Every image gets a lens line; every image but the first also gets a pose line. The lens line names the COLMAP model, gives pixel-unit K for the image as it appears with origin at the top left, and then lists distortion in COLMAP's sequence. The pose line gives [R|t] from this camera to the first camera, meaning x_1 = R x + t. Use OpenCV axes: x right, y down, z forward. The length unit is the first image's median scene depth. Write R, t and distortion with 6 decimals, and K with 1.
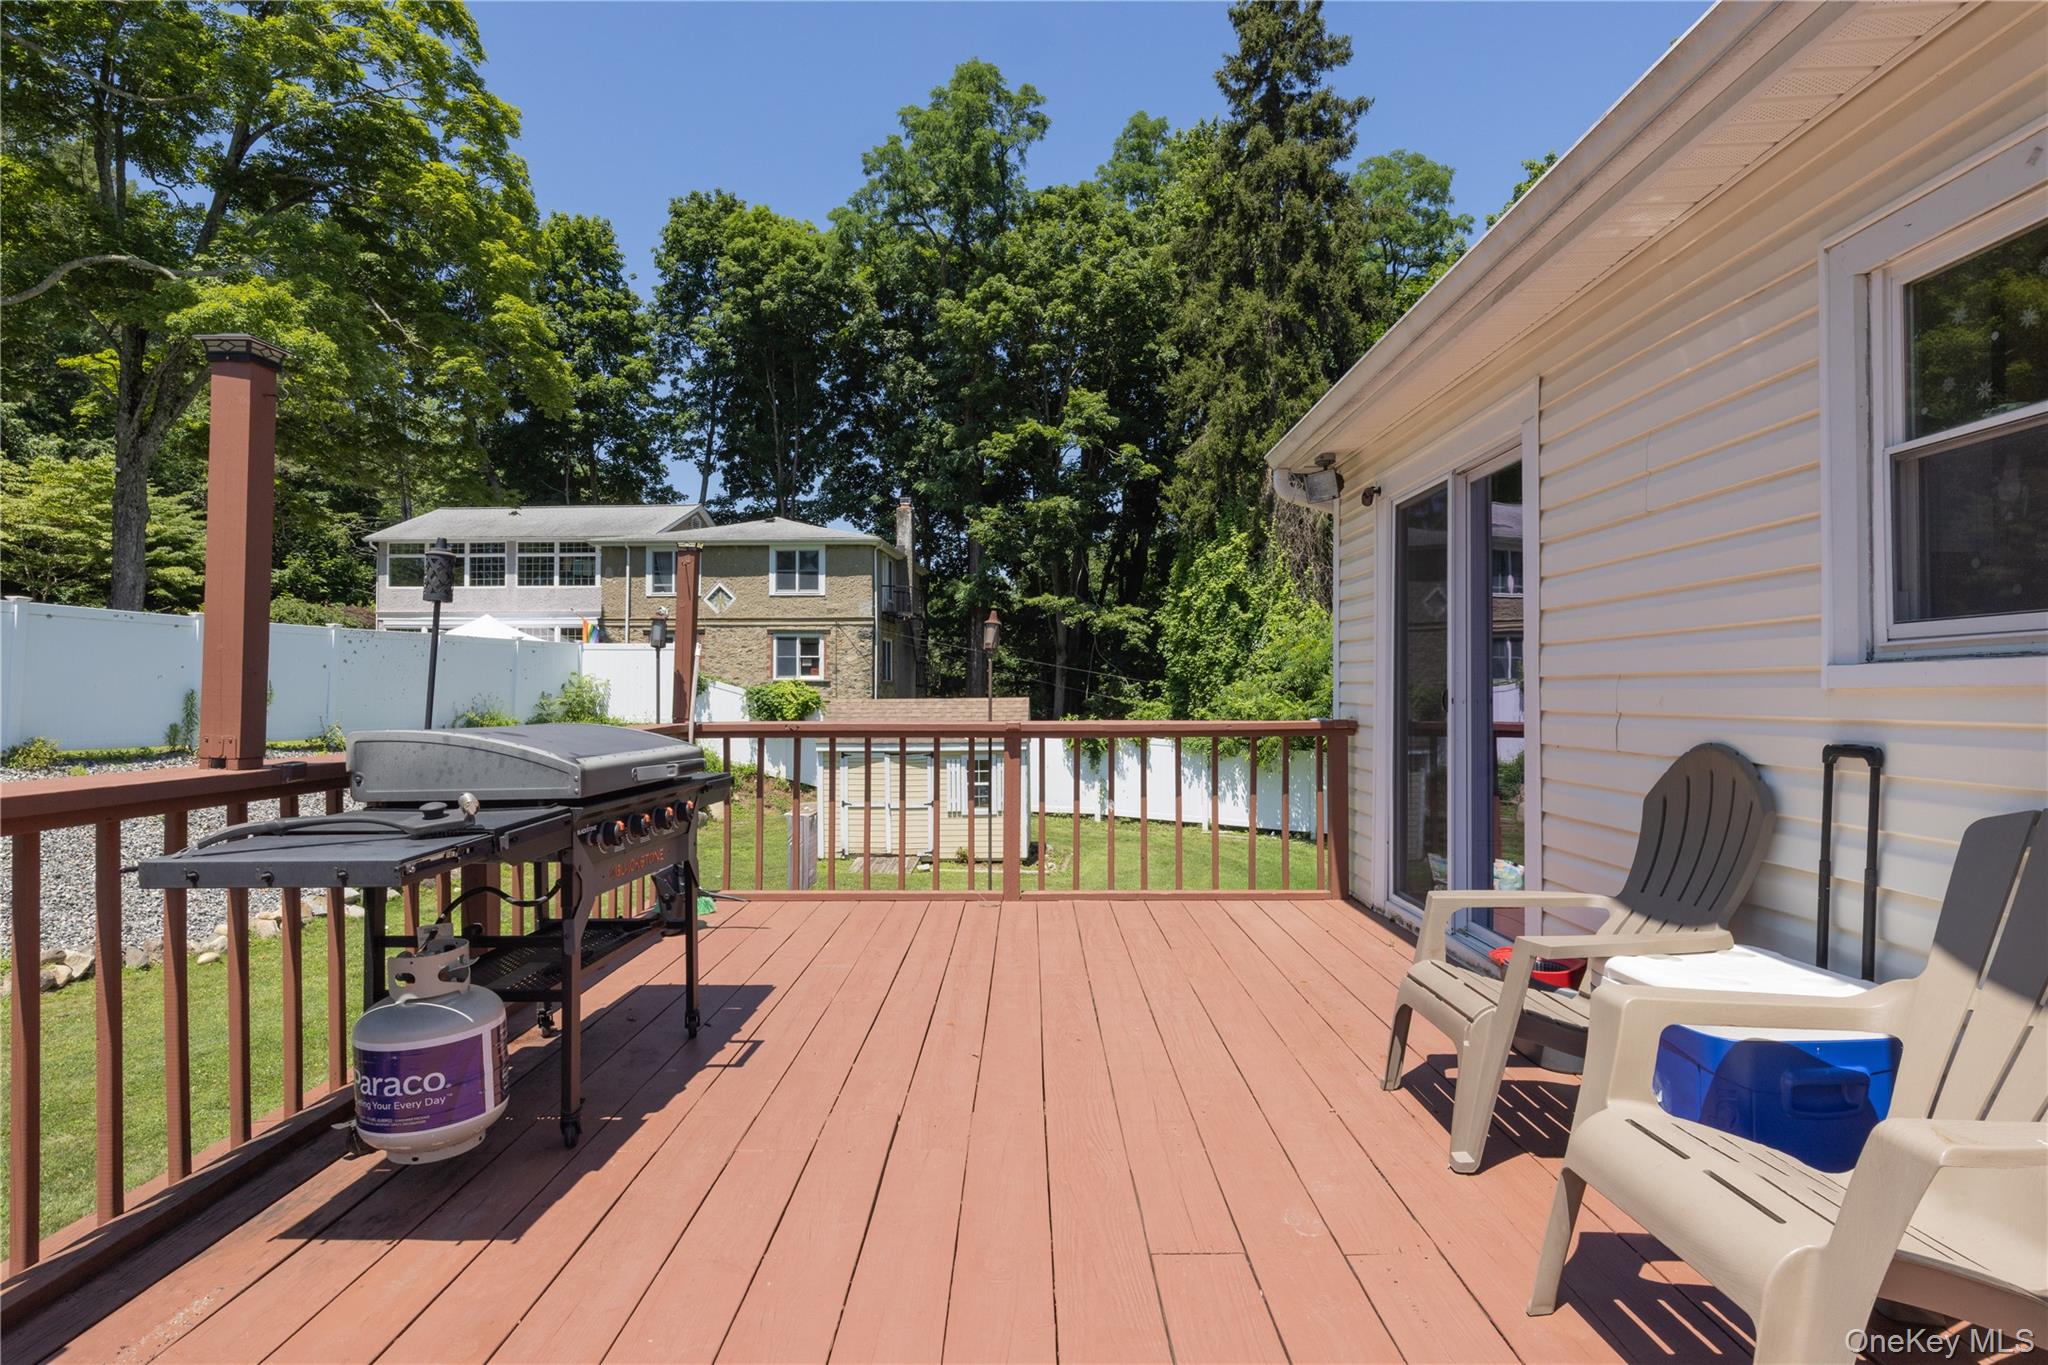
lens RADIAL K [[1095.6, 0, 1024.0], [0, 1095.6, 682.5], [0, 0, 1]] dist [-0.000620, 0.000530]
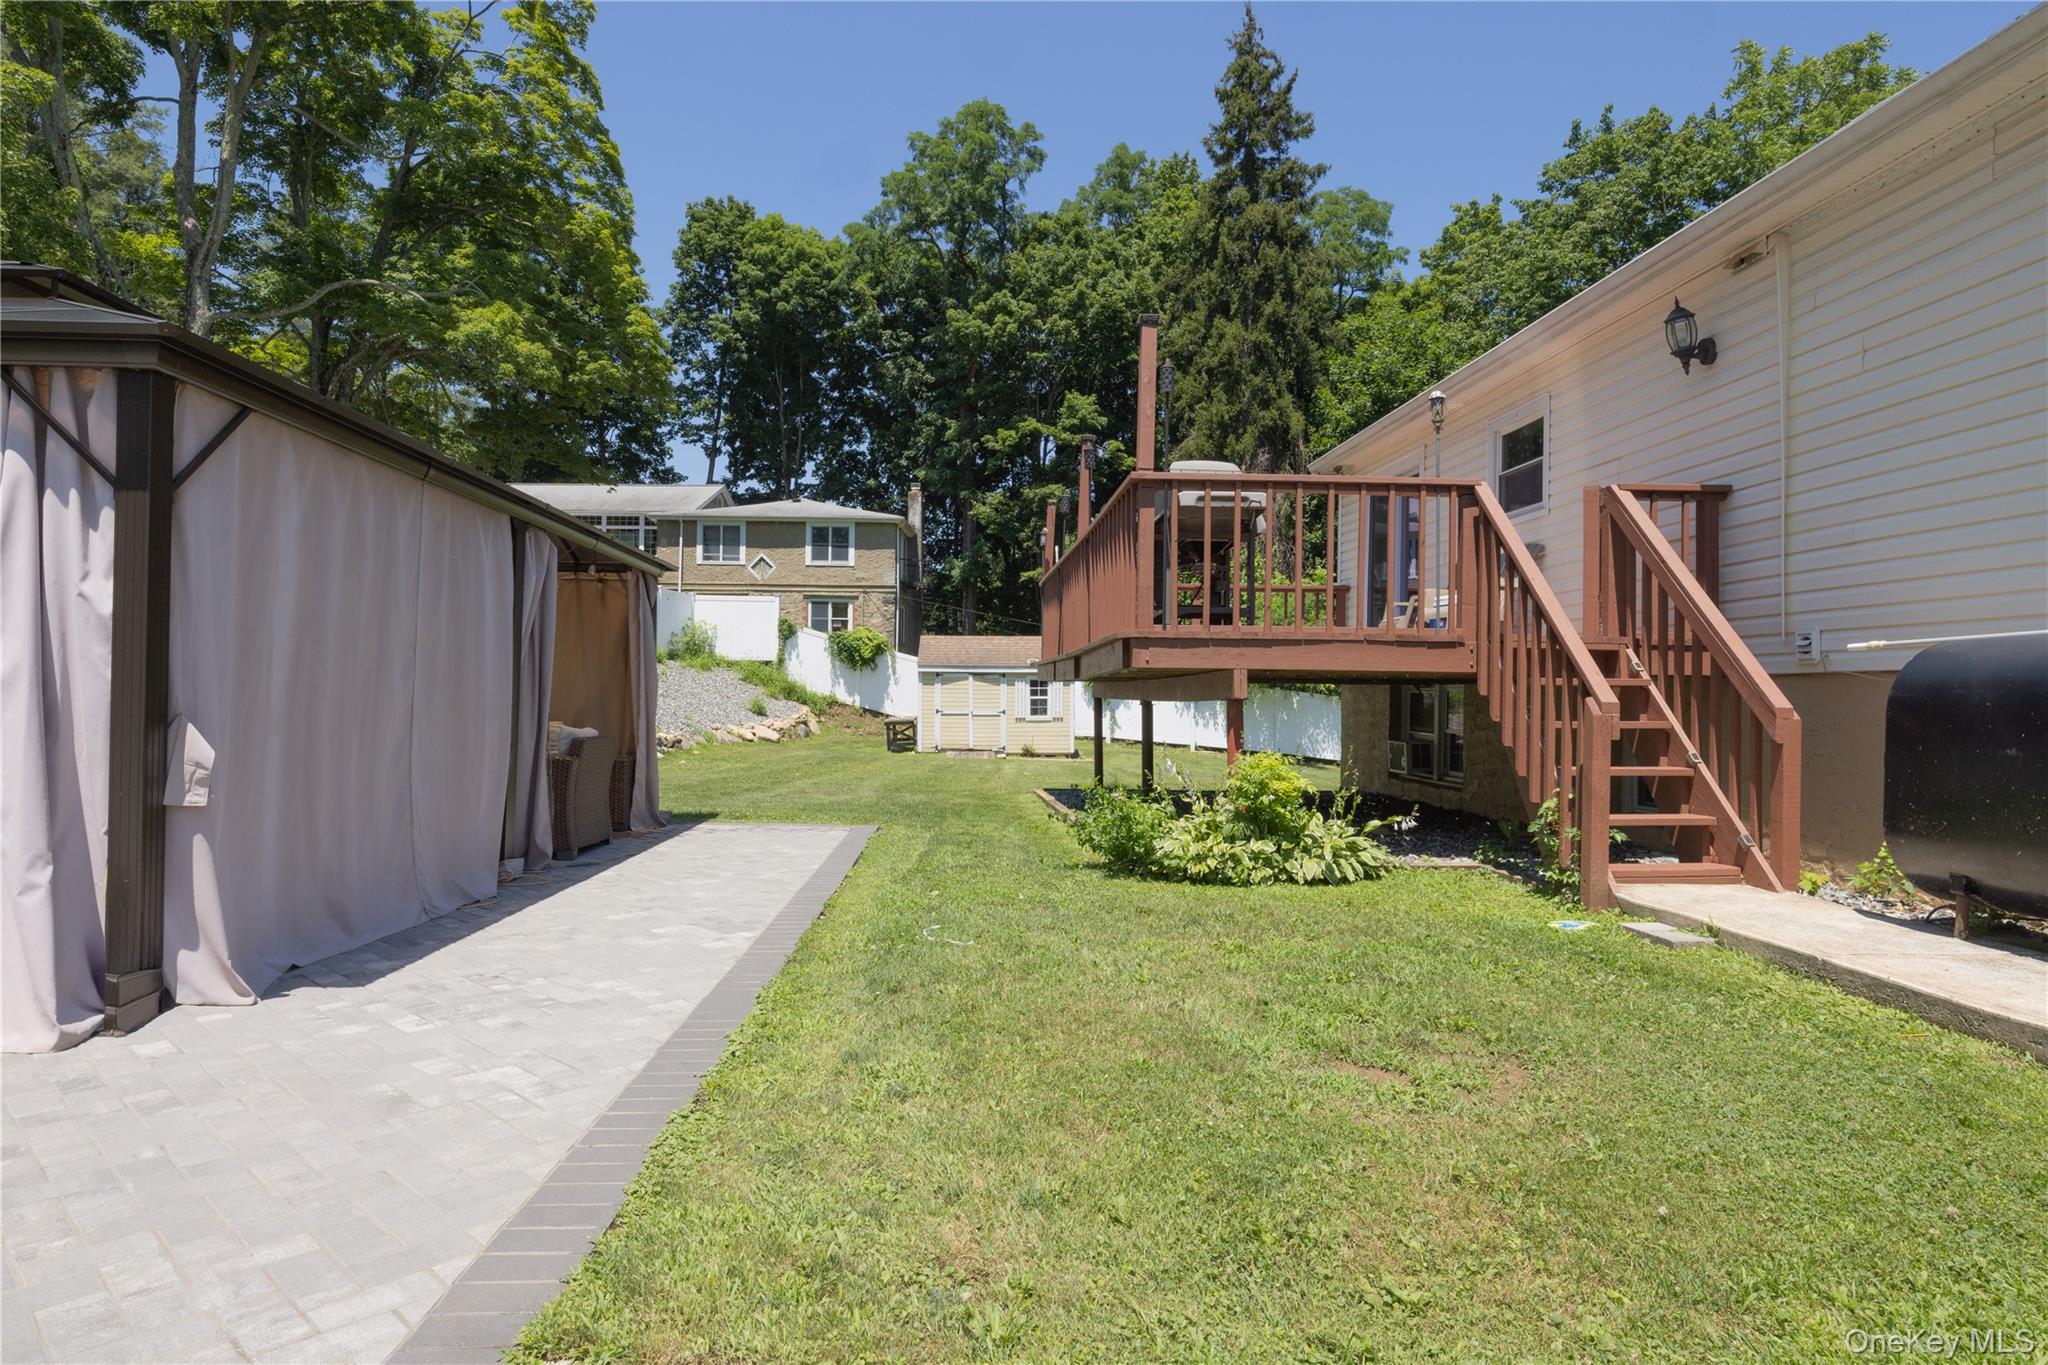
lens RADIAL K [[1140.1, 0, 995.9], [0, 1140.1, 695.6], [0, 0, 1]] dist [0.005676, 0.000082]
pose [[0.998782, 0.012142, 0.047825, -0.082101], [-0.012820, 0.999821, 0.013904, 0.036685], [-0.047648, -0.014500, 0.998759, -0.202314]]
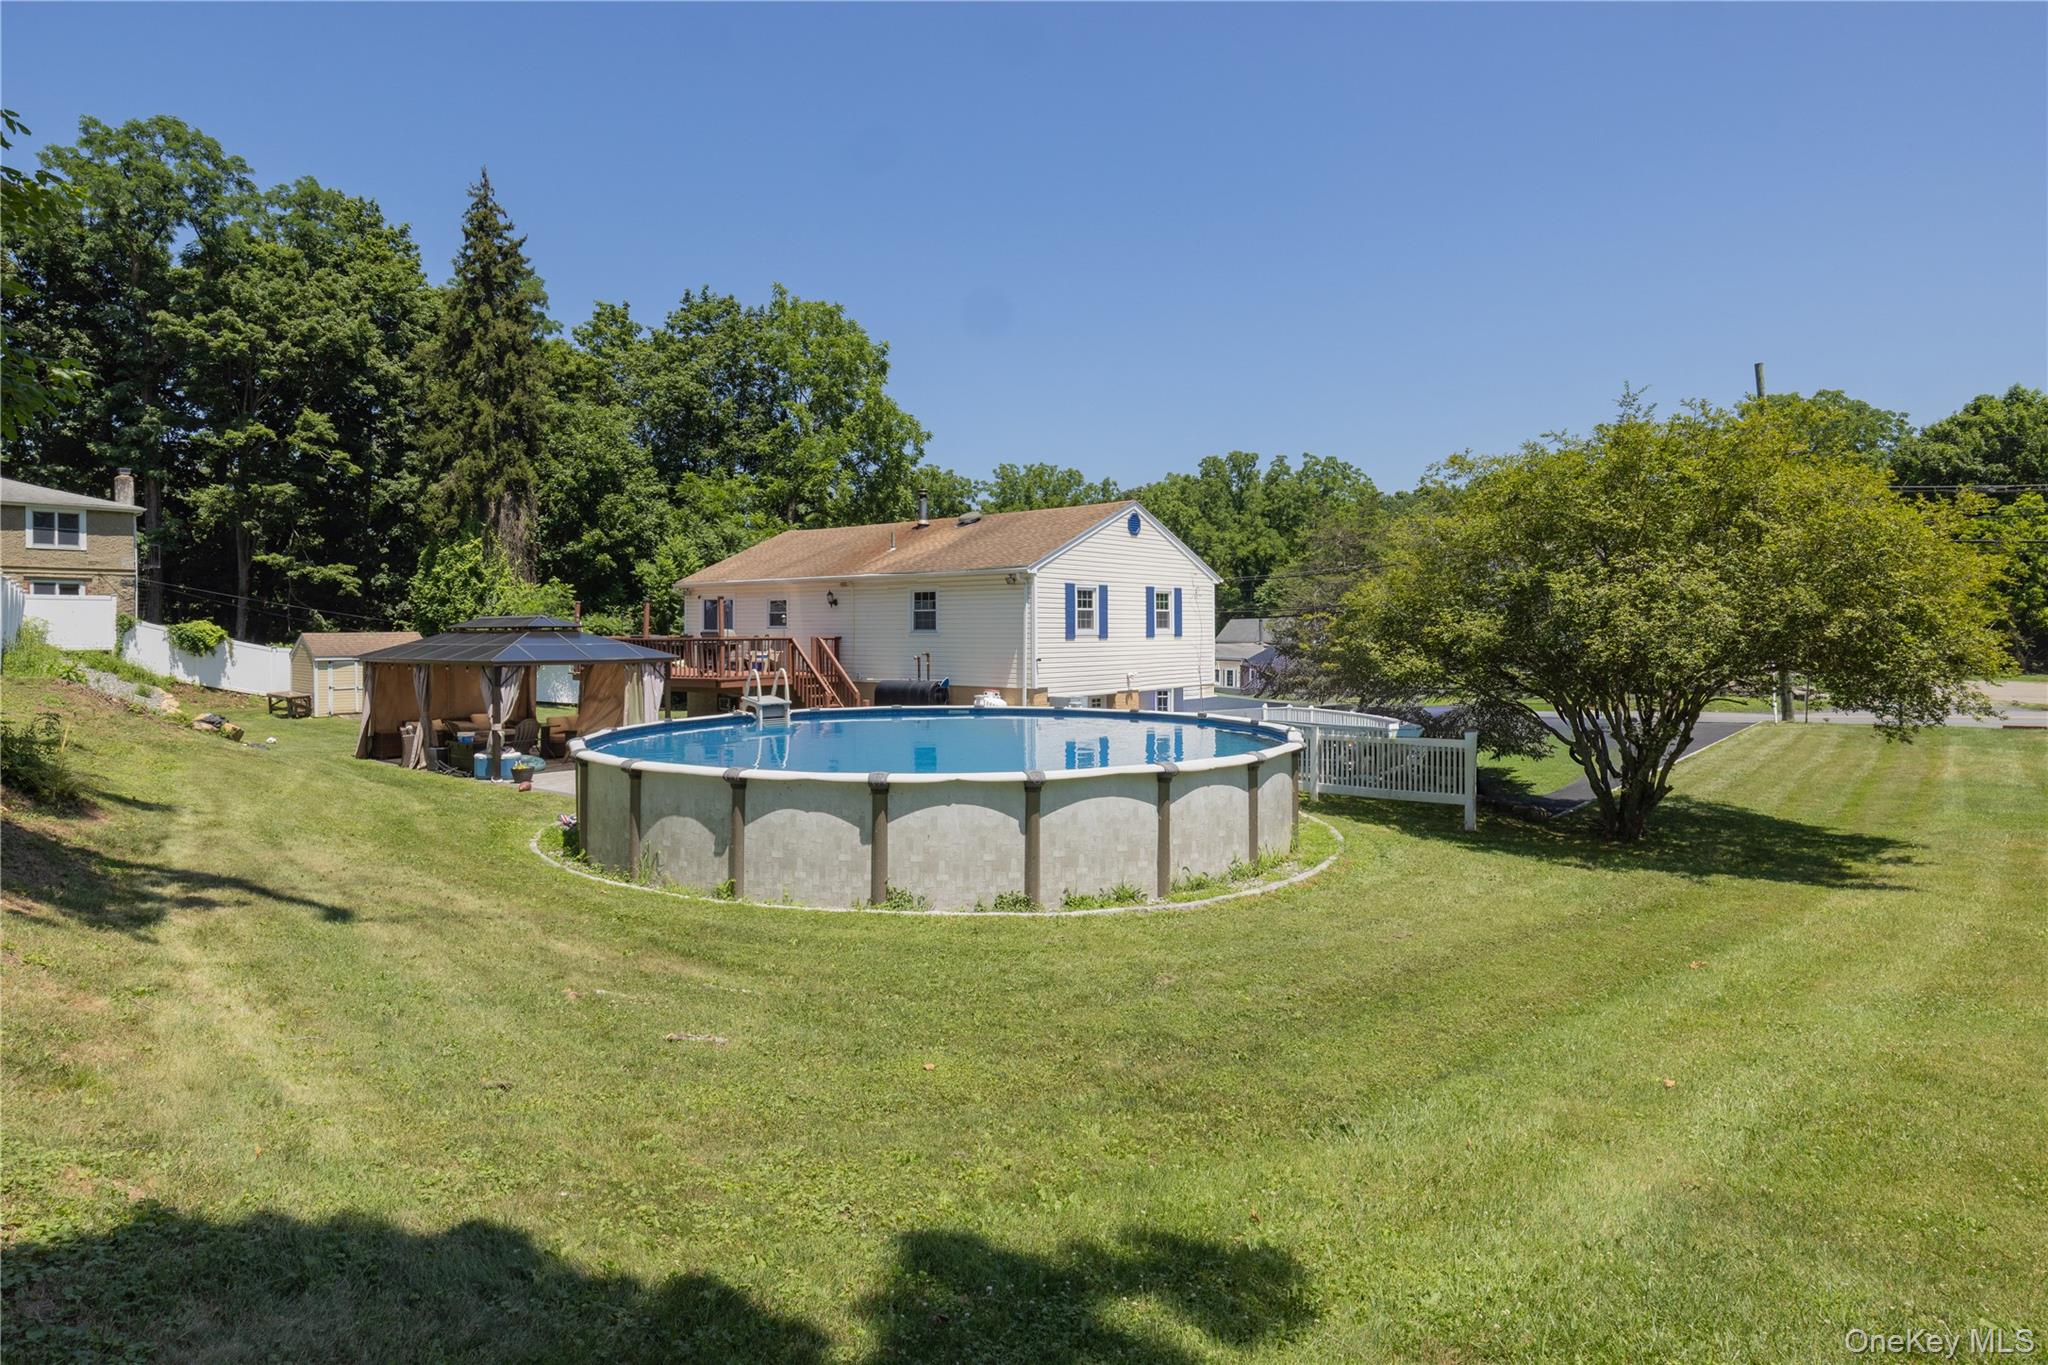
lens RADIAL K [[1138.9, 0, 1024.0], [0, 1138.9, 682.5], [0, 0, 1]] dist [0.001583, 0.000161]
pose [[0.641560, -0.035833, 0.766236, -0.464230], [-0.008135, 0.998534, 0.053507, -0.007084], [-0.767030, -0.040562, 0.640328, -0.608799]]
